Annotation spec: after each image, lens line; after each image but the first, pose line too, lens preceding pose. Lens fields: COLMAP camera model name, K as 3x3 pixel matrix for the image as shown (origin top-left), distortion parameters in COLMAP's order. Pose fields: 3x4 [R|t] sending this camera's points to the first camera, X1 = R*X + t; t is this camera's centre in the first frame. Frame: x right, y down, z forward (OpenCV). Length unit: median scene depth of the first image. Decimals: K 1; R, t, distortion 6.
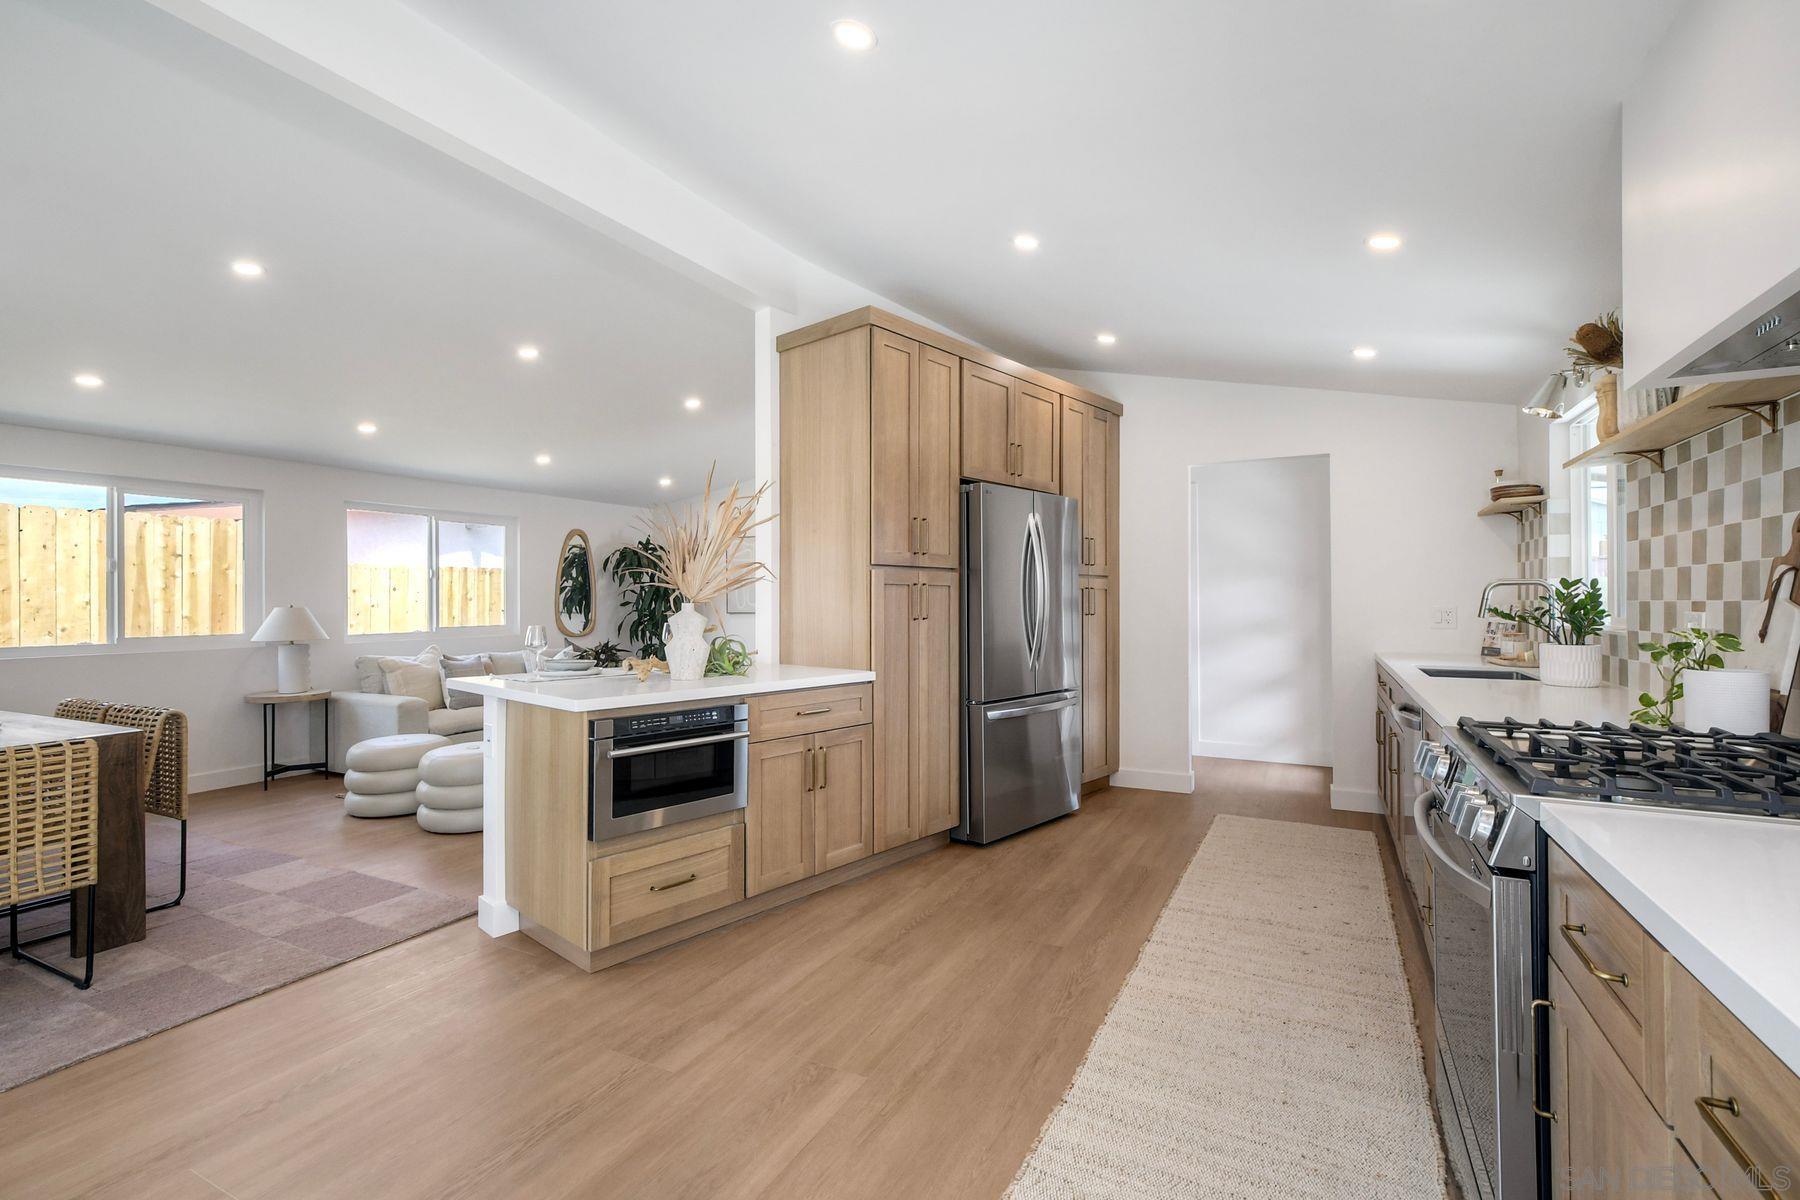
lens RADIAL K [[814.3, 0, 908.2], [0, 814.3, 598.8], [0, 0, 1]] dist [-0.001572, -0.000265]
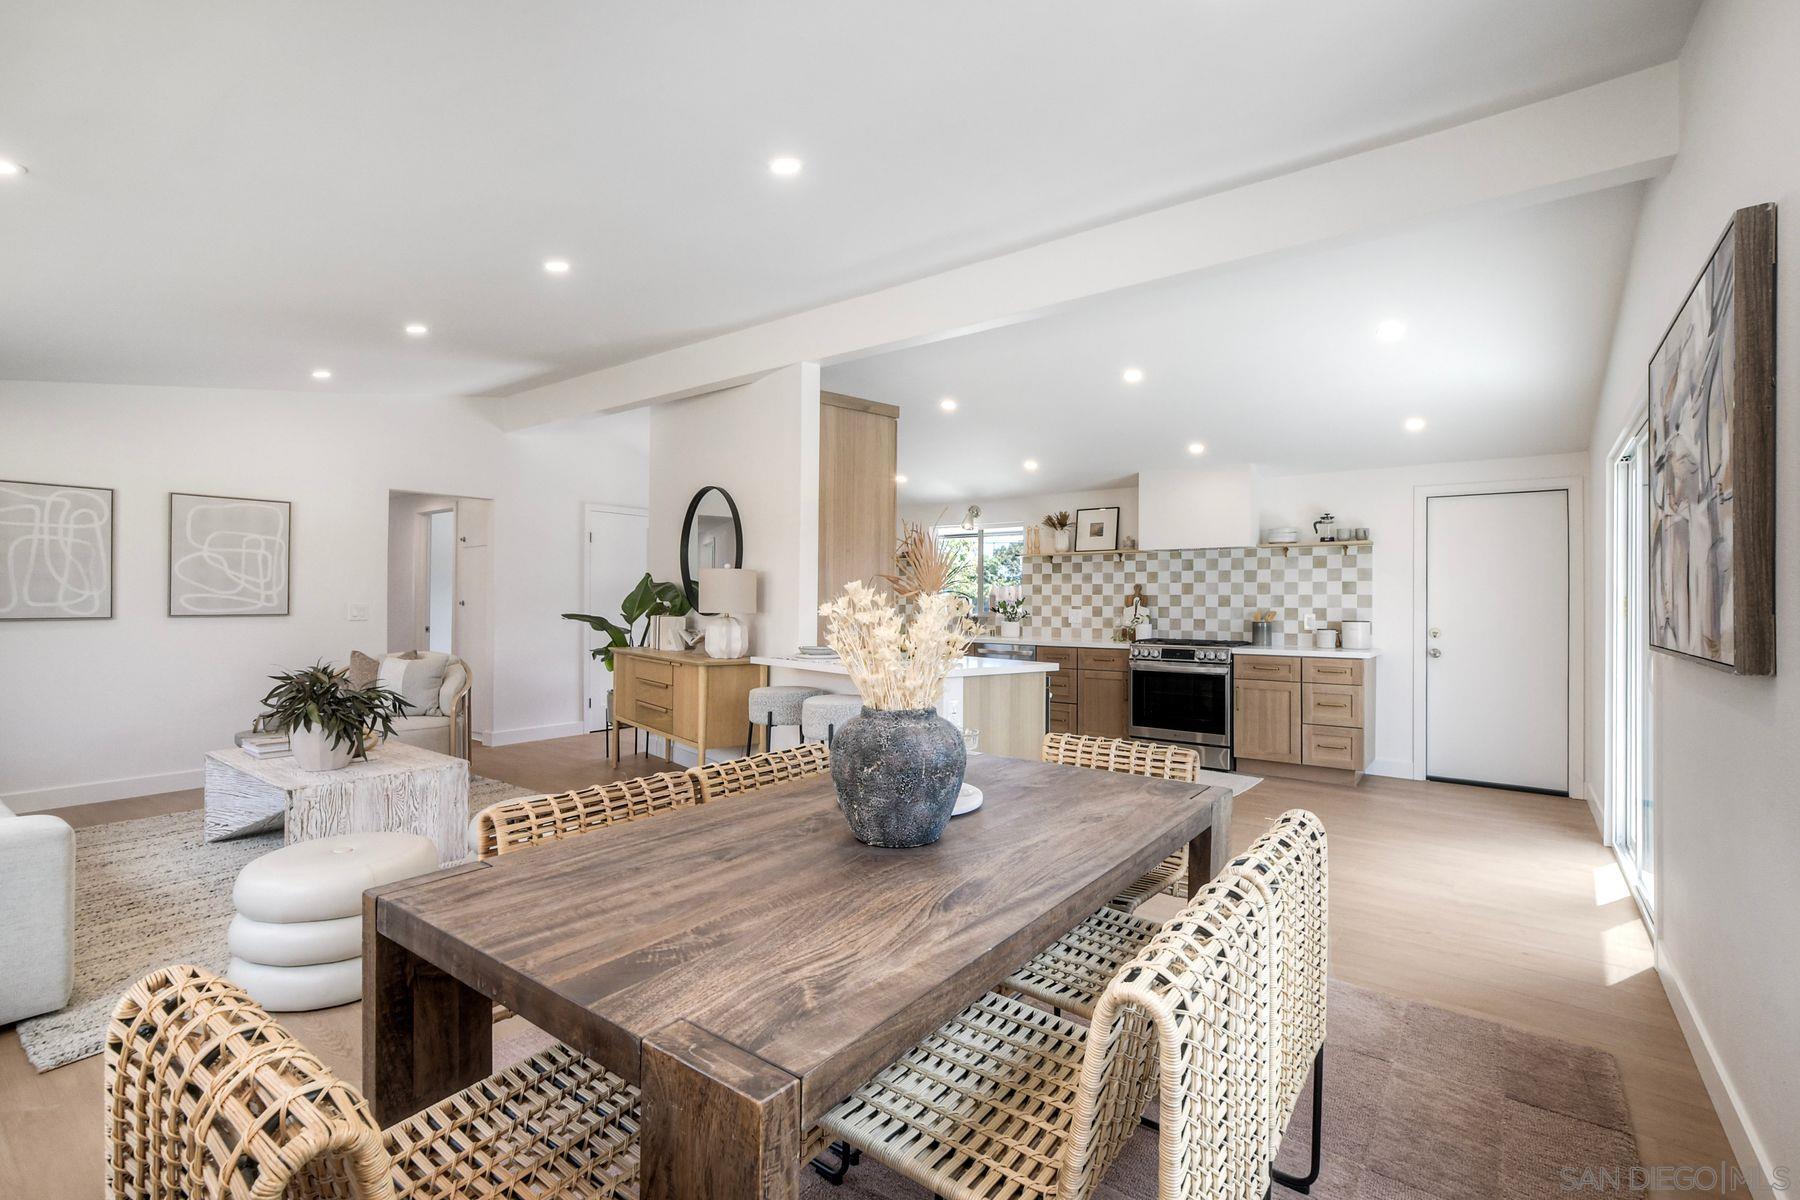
lens RADIAL K [[803.1, 0, 895.2], [0, 803.1, 596.5], [0, 0, 1]] dist [-0.000007, -0.000588]
pose [[0.168267, 0.012205, 0.985666, -0.971959], [-0.010027, 0.999893, -0.010669, 0.002650], [-0.985691, -0.008088, 0.168371, 0.490400]]
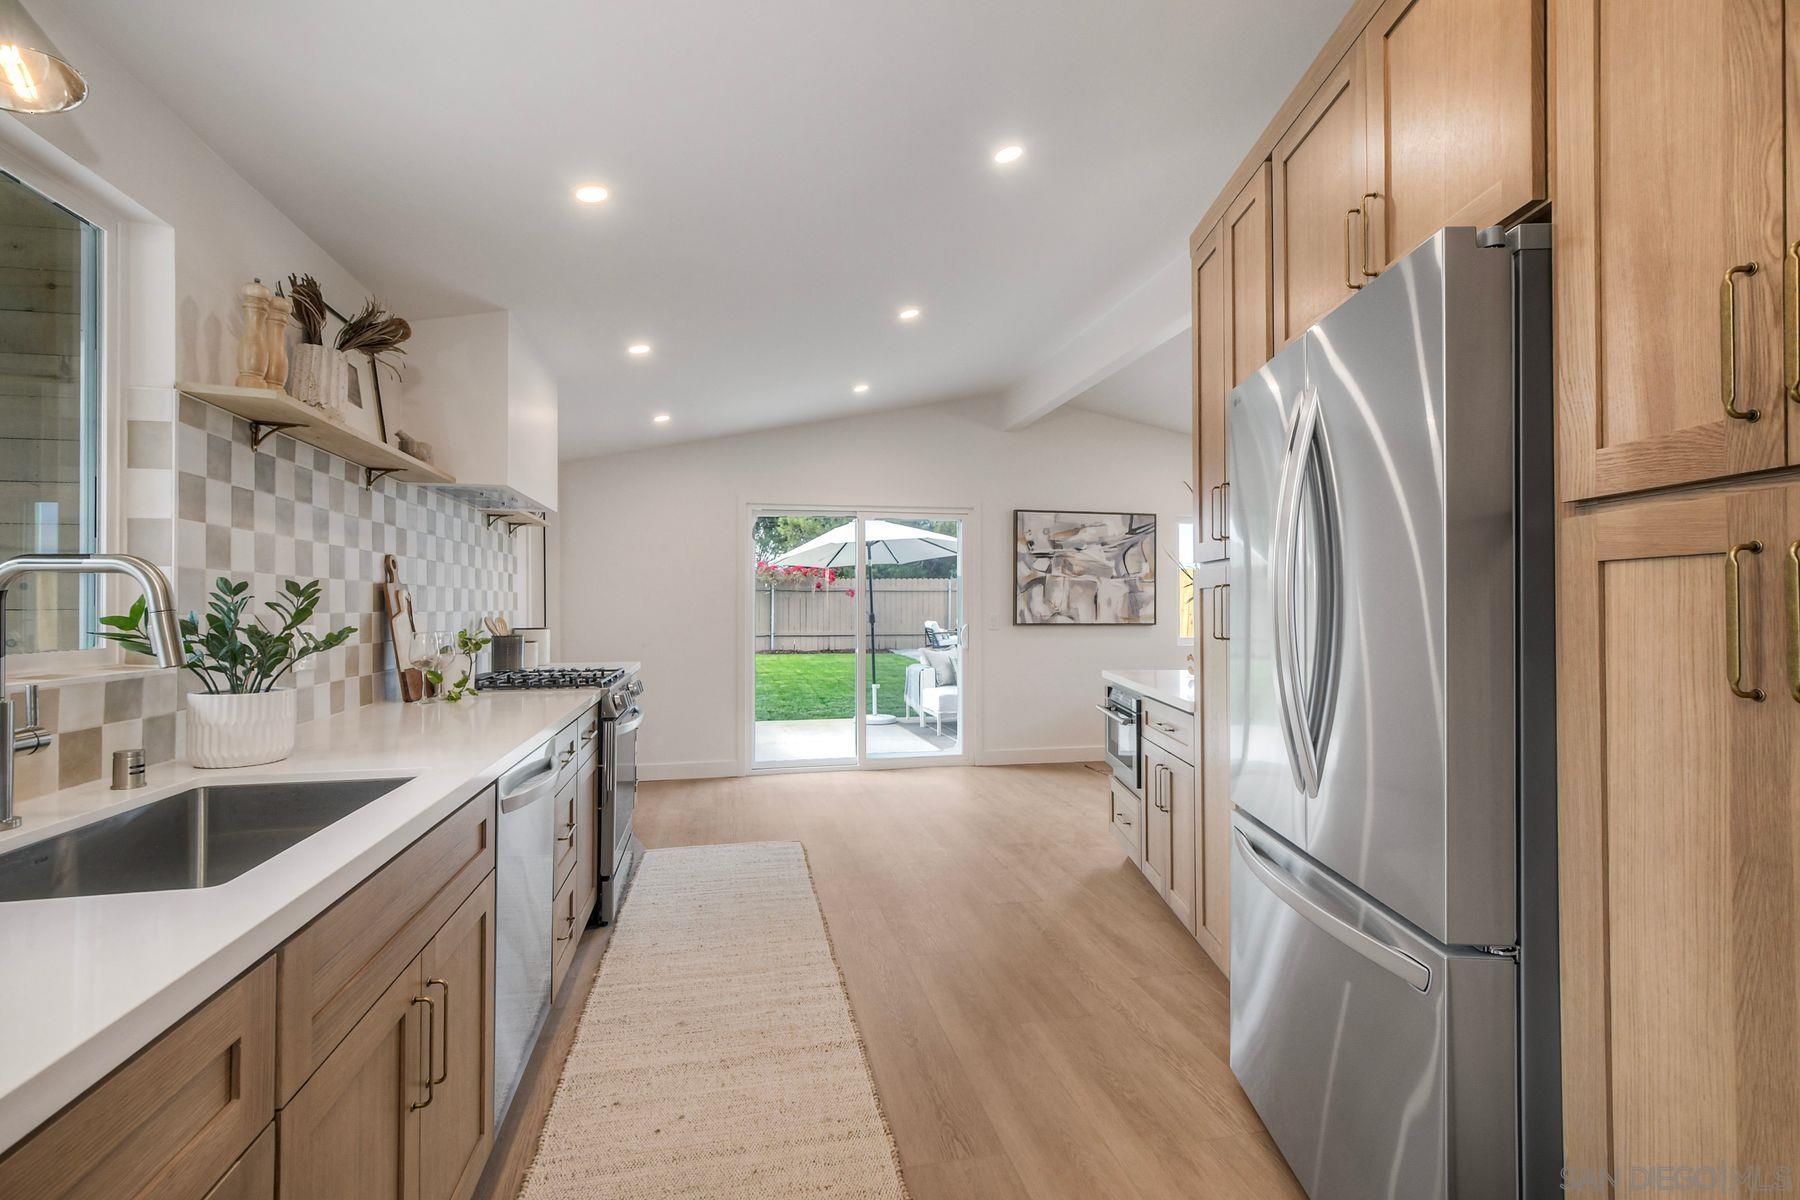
lens RADIAL K [[803.1, 0, 895.2], [0, 803.1, 596.5], [0, 0, 1]] dist [-0.000007, -0.000588]
pose [[-0.773669, -0.004524, -0.633574, 0.431837], [0.002694, 0.999942, -0.010430, -0.002749], [0.633584, -0.009776, -0.773612, 0.915507]]
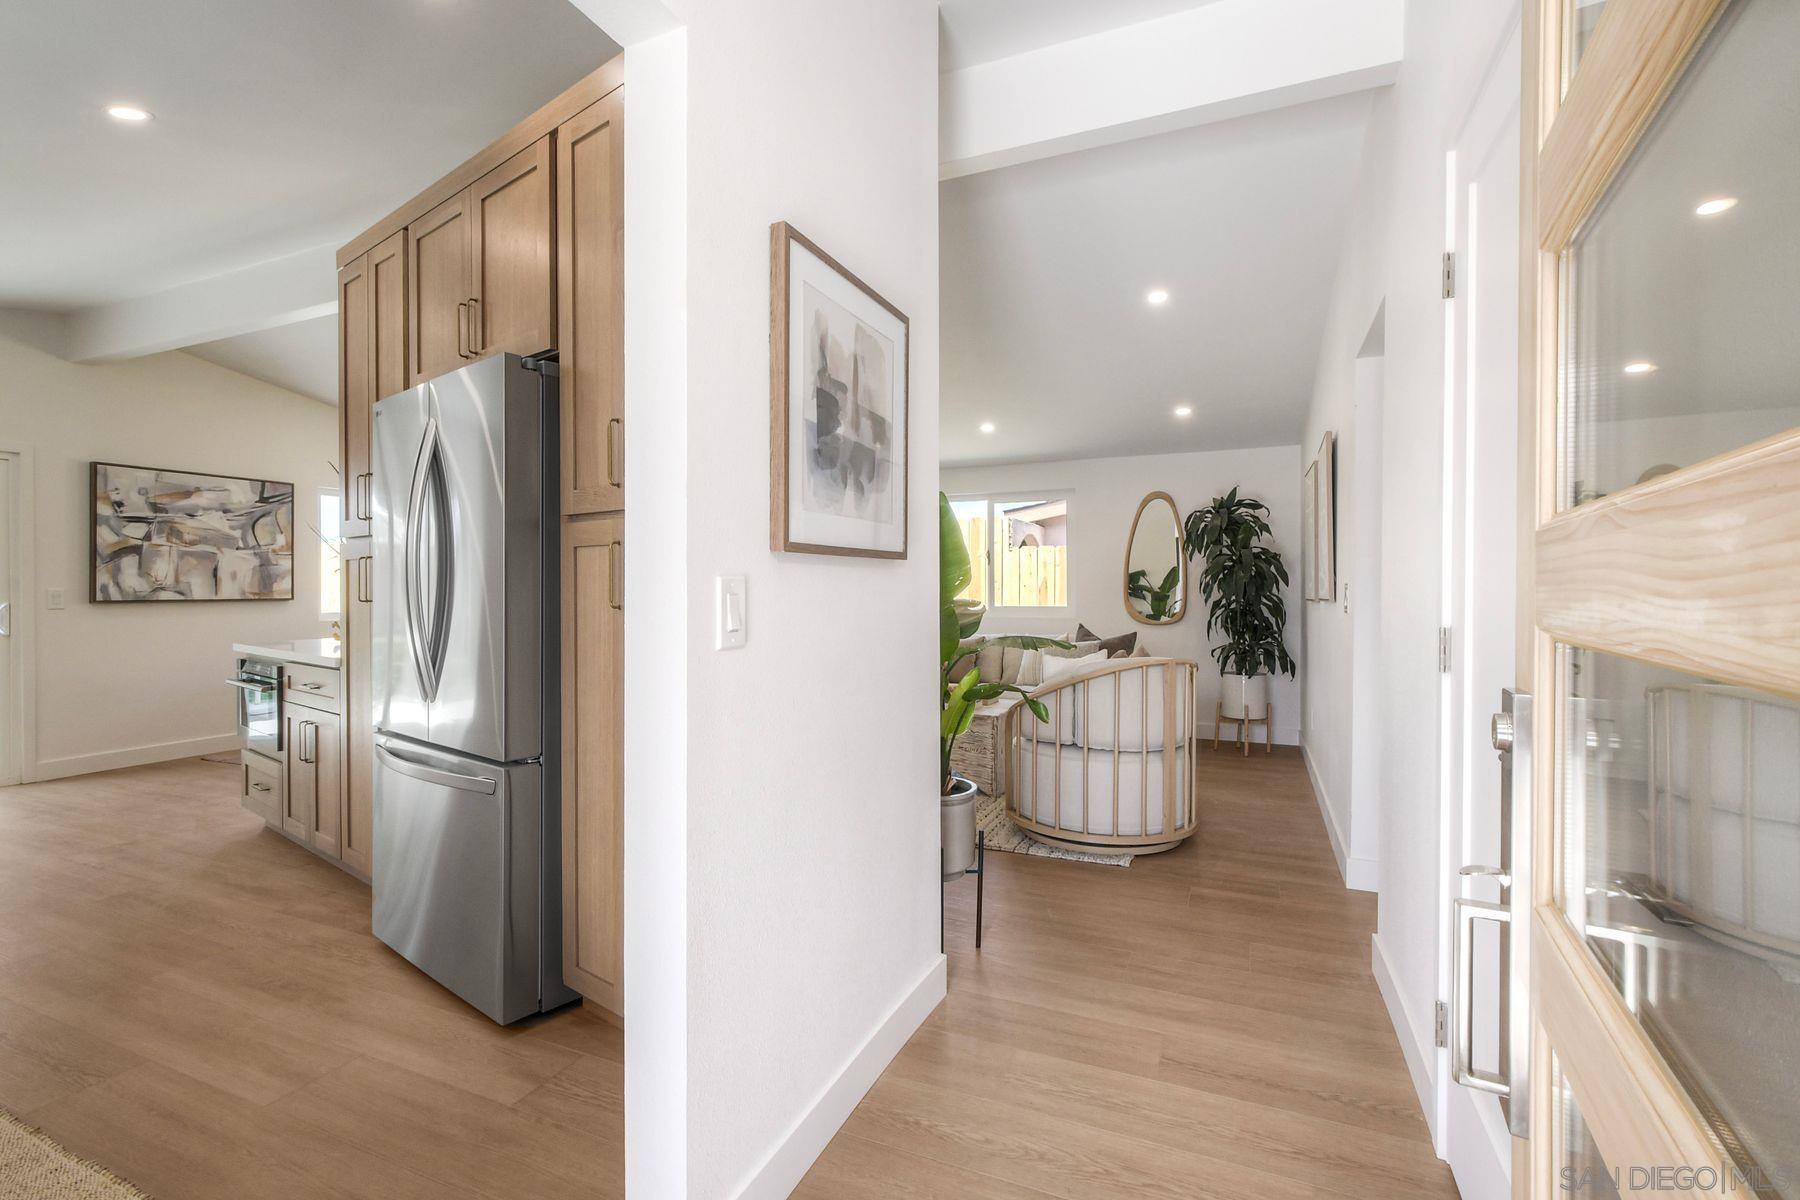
lens RADIAL K [[809.9, 0, 869.8], [0, 809.9, 587.0], [0, 0, 1]] dist [0.002489, 0.000207]
pose [[0.053041, 0.006509, -0.998571, 0.573300], [0.001959, 0.999976, 0.006622, 0.003893], [0.998590, -0.002308, 0.053027, 0.995793]]
